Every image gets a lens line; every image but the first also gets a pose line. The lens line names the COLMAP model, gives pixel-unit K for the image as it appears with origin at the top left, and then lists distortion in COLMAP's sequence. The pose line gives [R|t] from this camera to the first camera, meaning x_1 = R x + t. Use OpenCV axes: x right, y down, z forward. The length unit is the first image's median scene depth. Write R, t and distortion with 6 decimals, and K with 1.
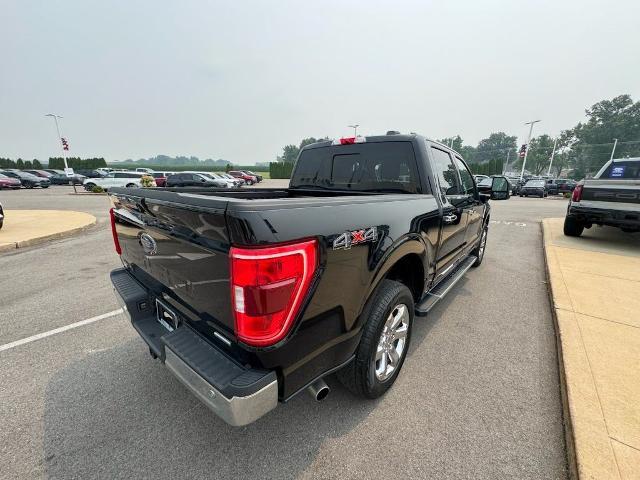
lens RADIAL K [[255.6, 0, 320.0], [0, 255.6, 240.0], [0, 0, 1]] dist [-0.000579, 0.000411]
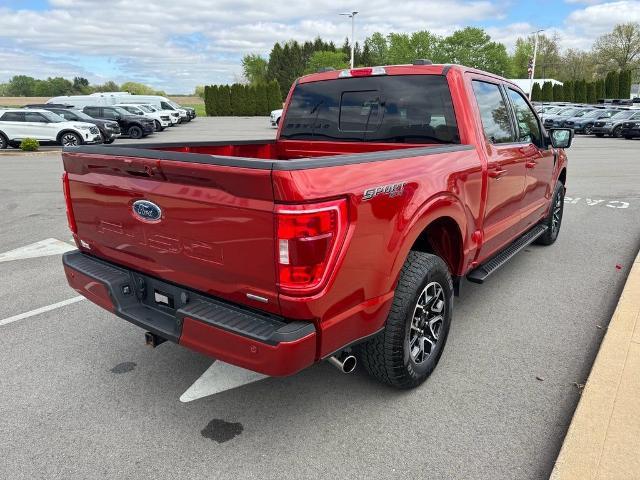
lens RADIAL K [[466.2, 0, 320.0], [0, 466.2, 240.0], [0, 0, 1]] dist [-0.003876, 0.002256]
pose [[0.997992, -0.031488, 0.054957, -0.205462], [0.029594, 0.998950, 0.034959, 0.088532], [-0.056000, -0.033263, 0.997877, -0.765391]]
